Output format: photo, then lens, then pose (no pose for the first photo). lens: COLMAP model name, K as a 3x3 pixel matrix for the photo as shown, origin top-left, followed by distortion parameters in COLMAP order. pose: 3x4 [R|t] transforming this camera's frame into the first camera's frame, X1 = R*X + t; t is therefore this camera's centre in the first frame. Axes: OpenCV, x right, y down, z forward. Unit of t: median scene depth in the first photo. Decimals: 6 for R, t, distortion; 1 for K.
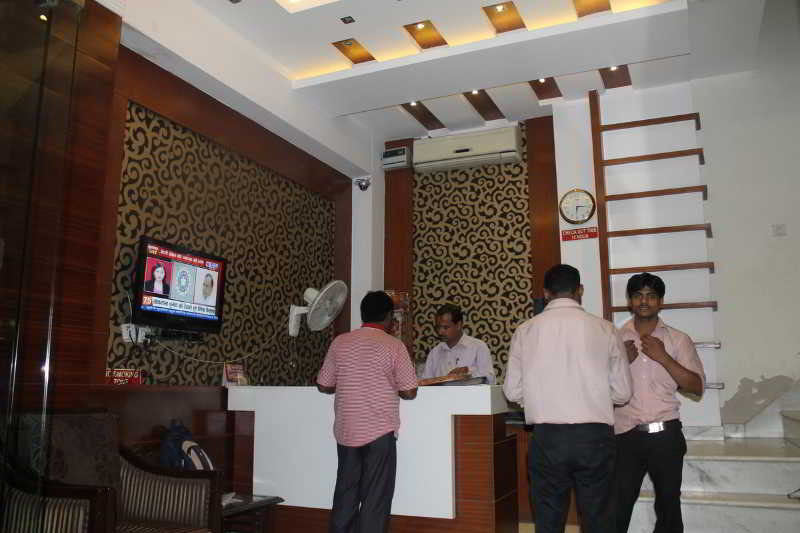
lens RADIAL K [[667.8, 0, 400.0], [0, 667.8, 266.5], [0, 0, 1]] dist [-0.165808, 0.124604]
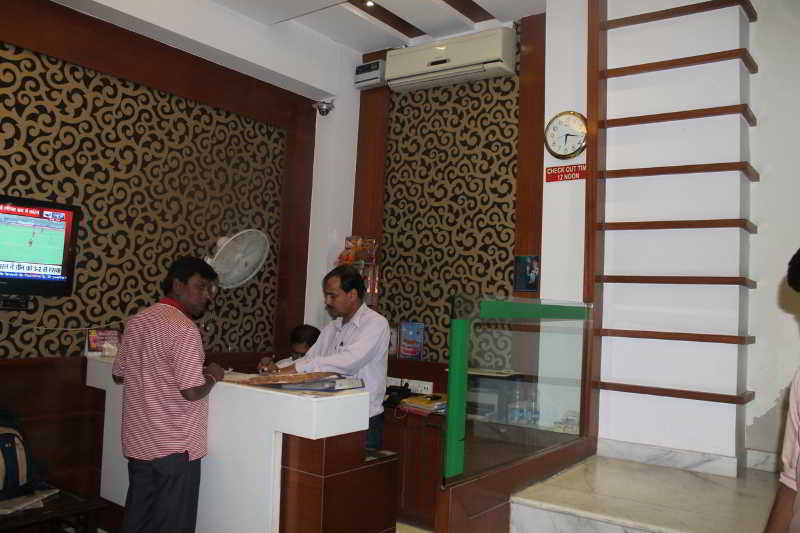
lens RADIAL K [[667.8, 0, 400.0], [0, 667.8, 266.5], [0, 0, 1]] dist [-0.165808, 0.124604]
pose [[0.976575, 0.036106, -0.212125, 0.229994], [-0.010994, 0.992906, 0.118390, -0.027987], [0.214895, -0.113284, 0.970045, 0.220177]]
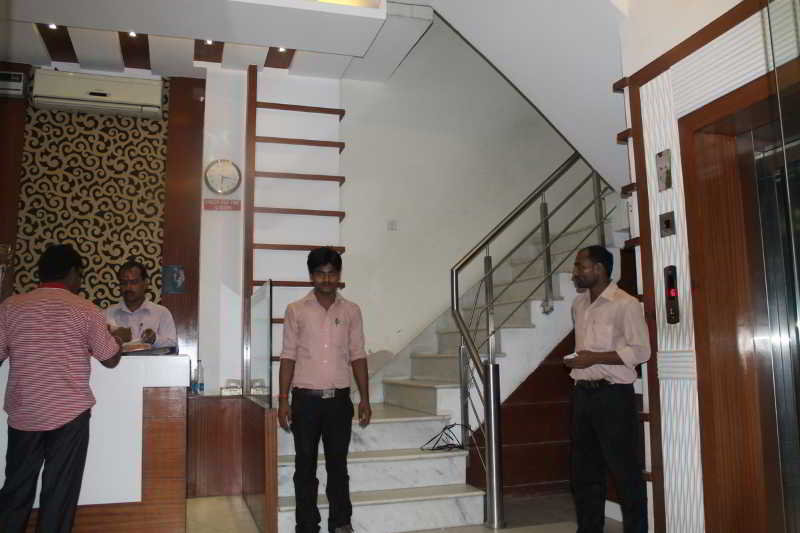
lens RADIAL K [[667.8, 0, 400.0], [0, 667.8, 266.5], [0, 0, 1]] dist [-0.165808, 0.124604]
pose [[0.738125, 0.079765, 0.669933, -0.172952], [-0.106190, 0.994345, -0.001393, 0.014931], [-0.666255, -0.070112, 0.742421, 0.073432]]
